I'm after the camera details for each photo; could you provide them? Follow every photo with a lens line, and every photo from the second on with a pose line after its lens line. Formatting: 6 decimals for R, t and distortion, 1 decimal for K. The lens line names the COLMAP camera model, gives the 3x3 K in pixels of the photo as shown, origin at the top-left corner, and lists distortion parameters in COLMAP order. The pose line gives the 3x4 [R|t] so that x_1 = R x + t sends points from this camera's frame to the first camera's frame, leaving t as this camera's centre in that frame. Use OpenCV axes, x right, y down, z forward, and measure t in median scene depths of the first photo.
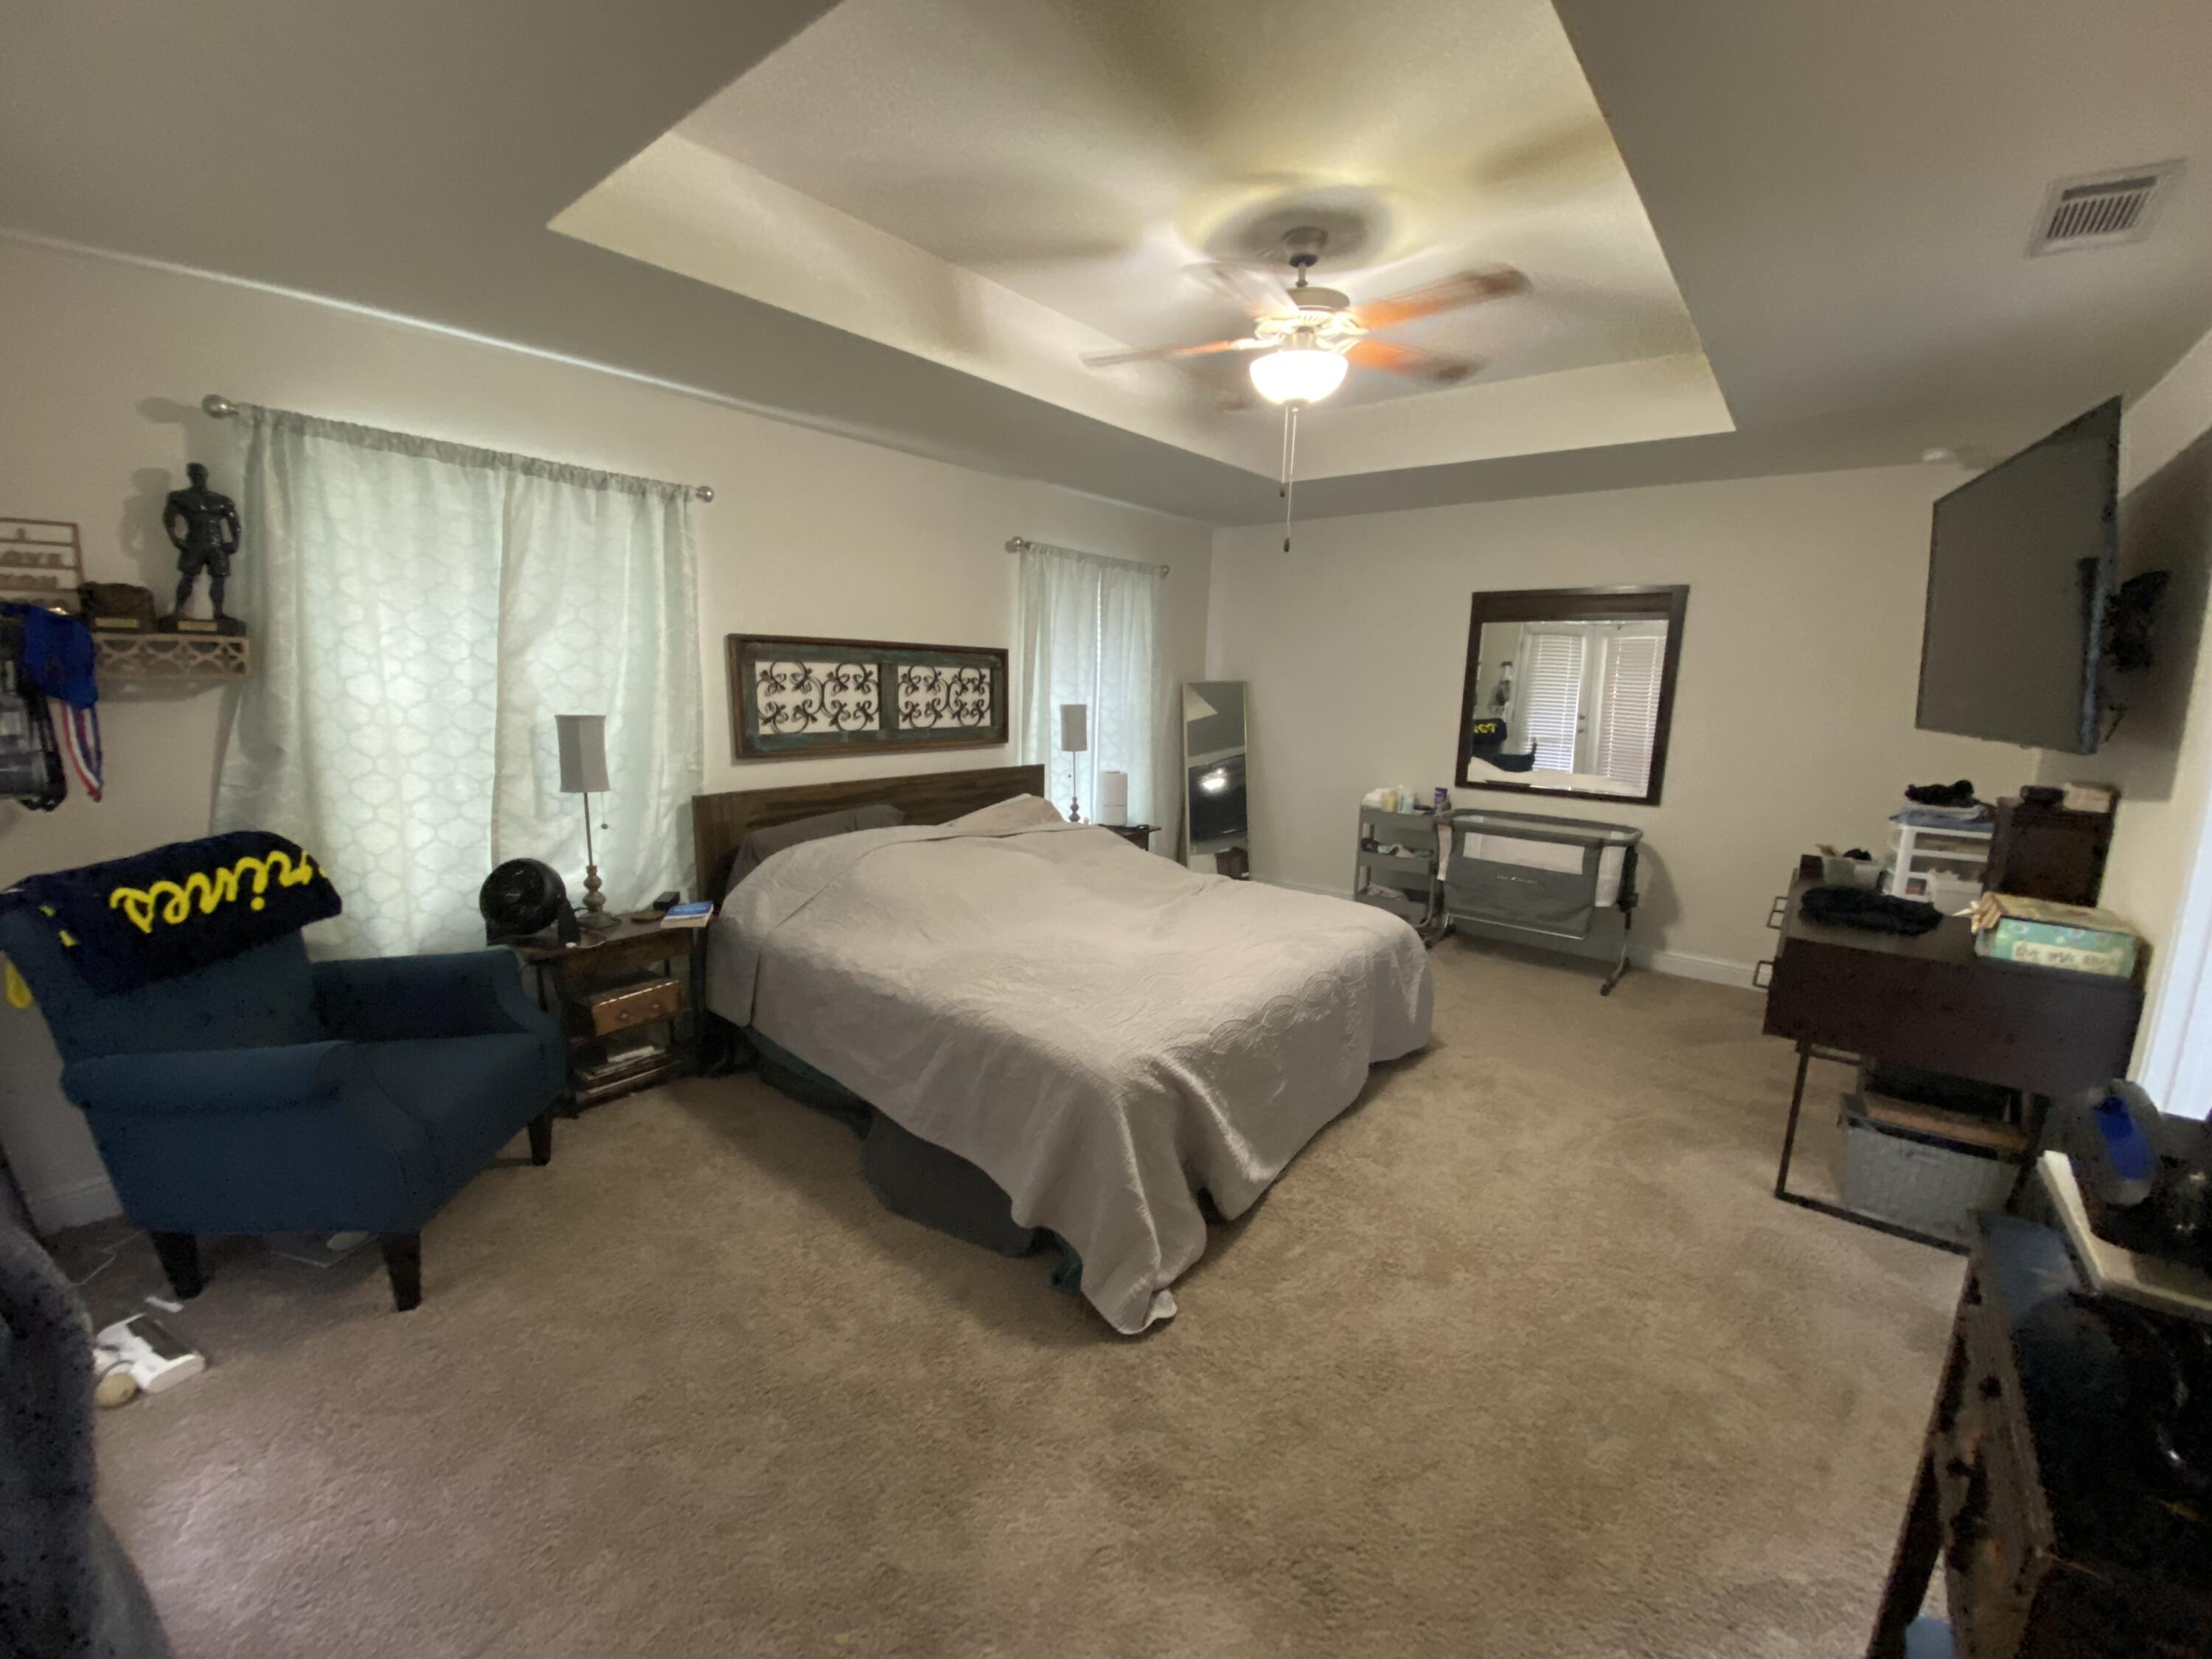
lens RADIAL K [[886.9, 0, 1099.9], [0, 886.9, 827.9], [0, 0, 1]] dist [0.023842, -0.023023]
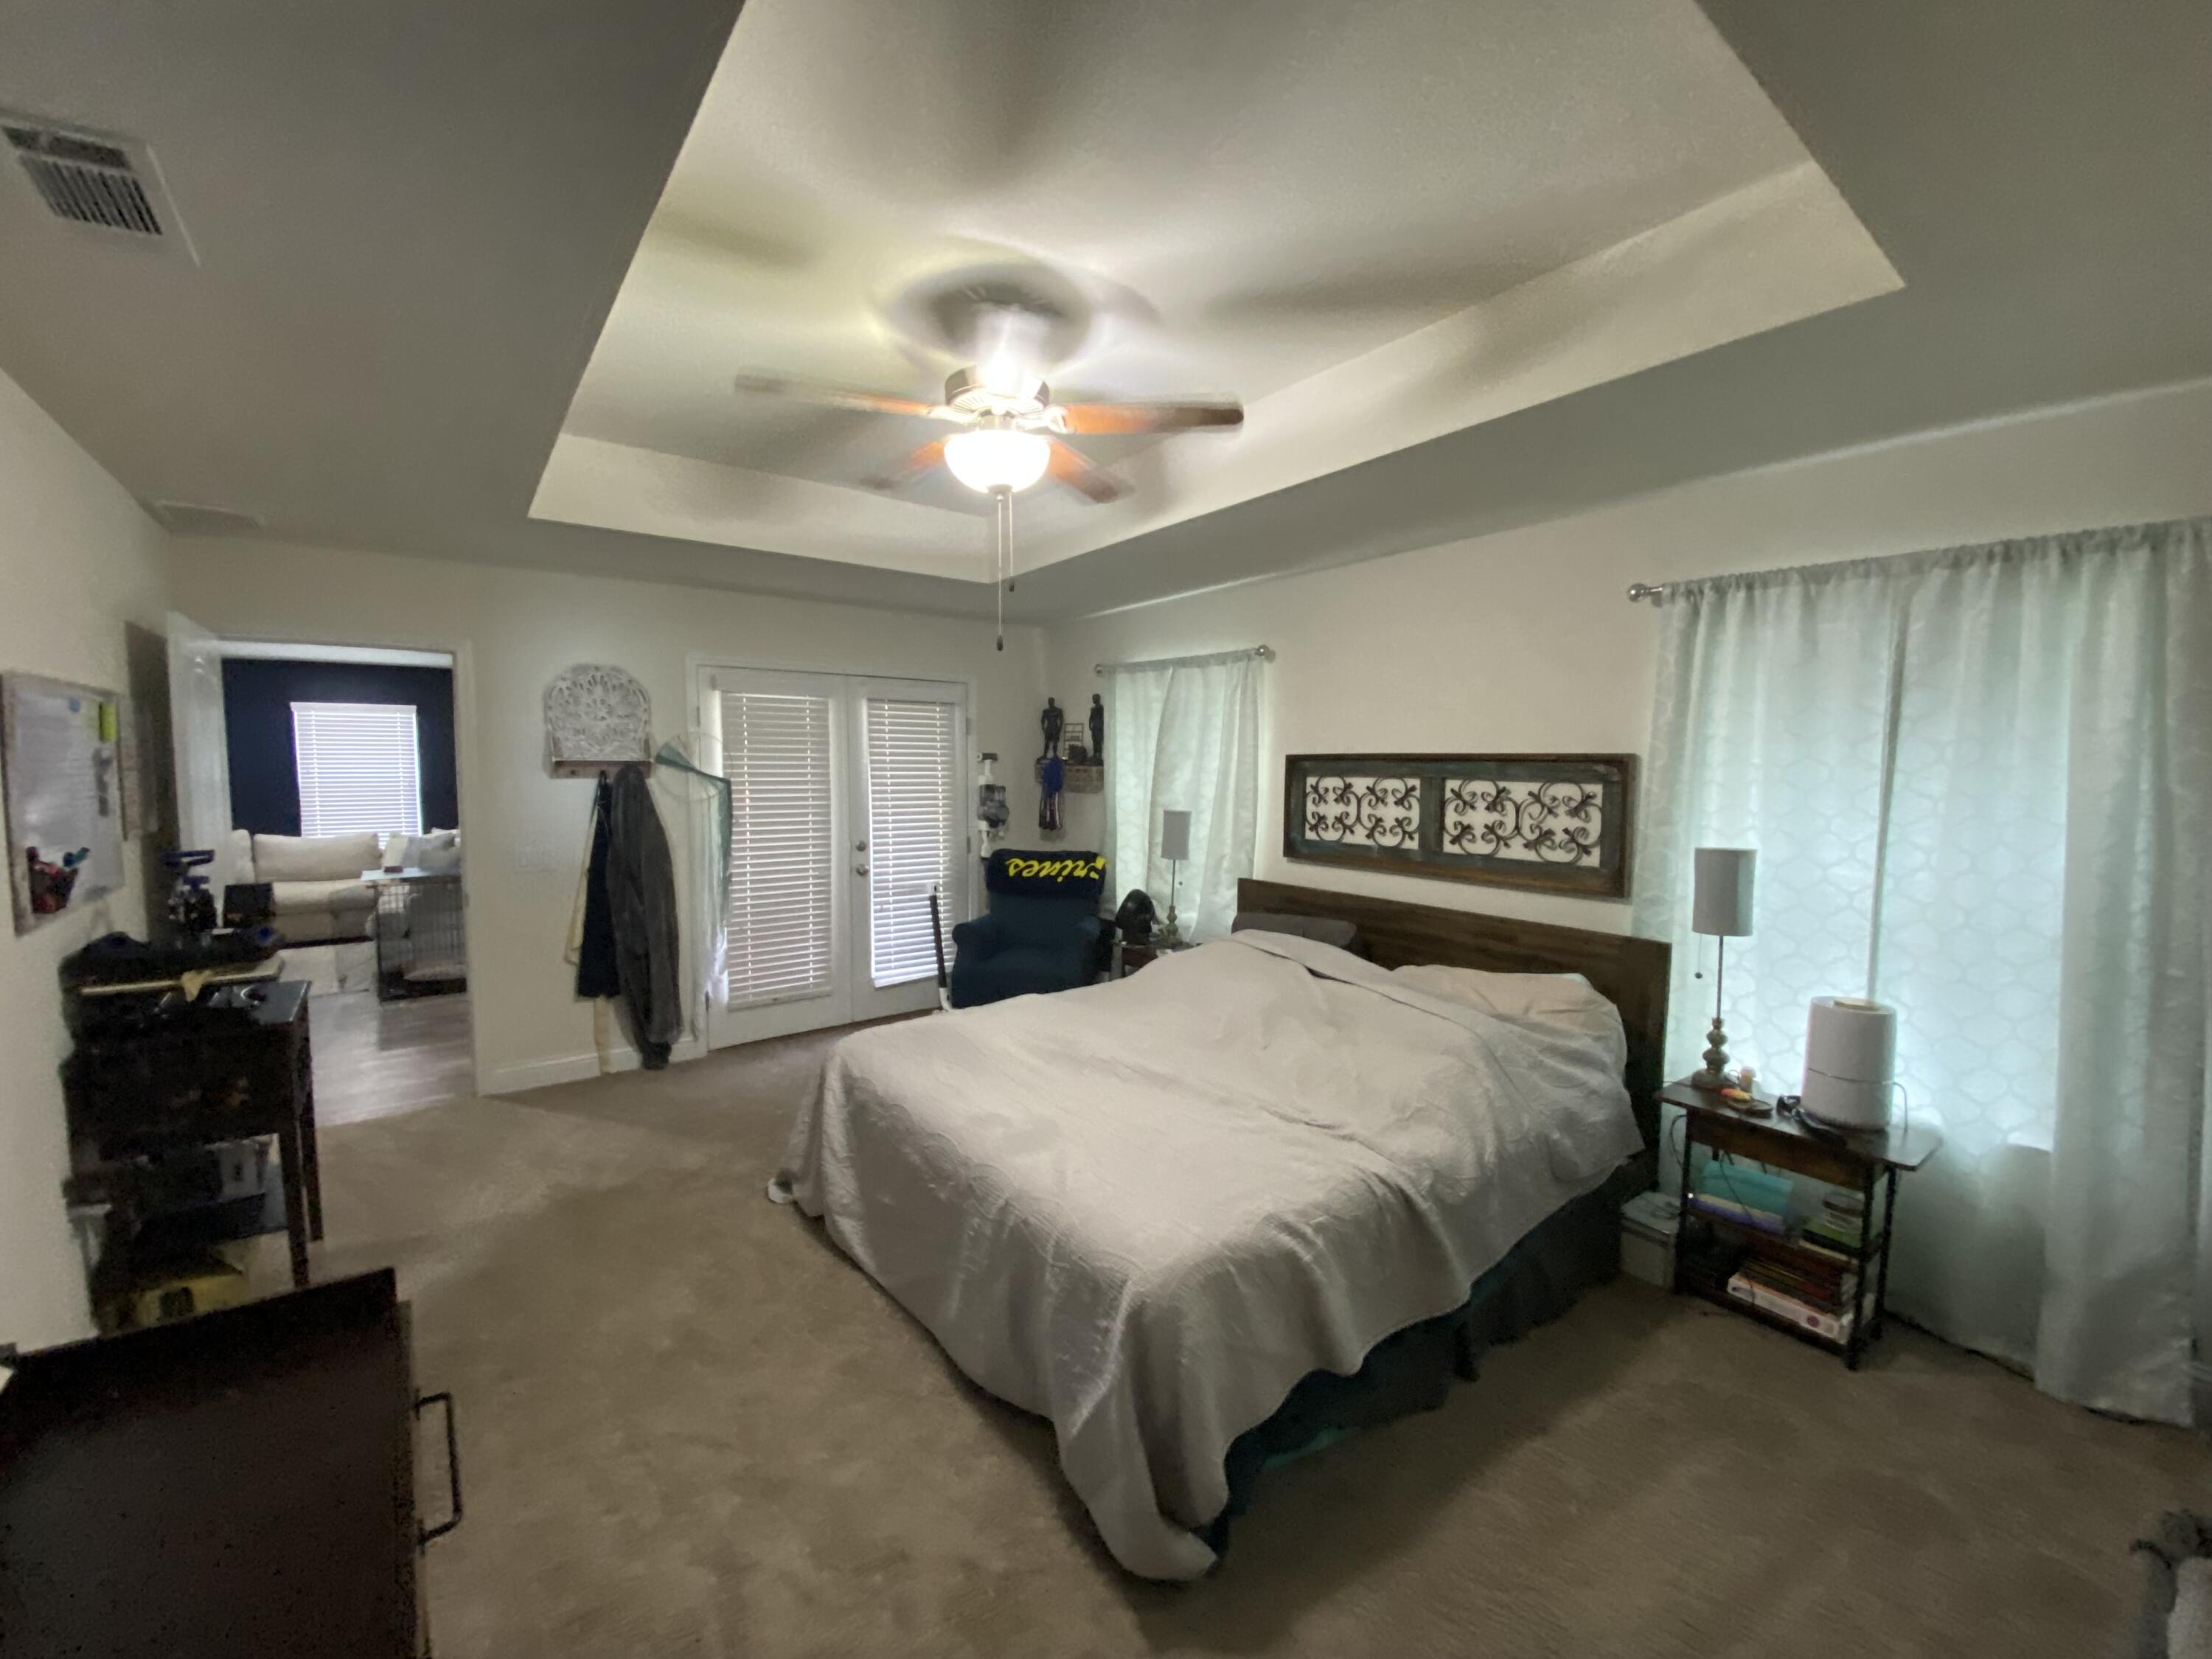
lens RADIAL K [[886.9, 0, 1099.9], [0, 886.9, 827.9], [0, 0, 1]] dist [0.023842, -0.023023]
pose [[-0.228055, 0.029808, -0.973192, 0.753165], [-0.200245, 0.976728, 0.076841, -0.145086], [0.952834, 0.212401, -0.216779, 0.935737]]
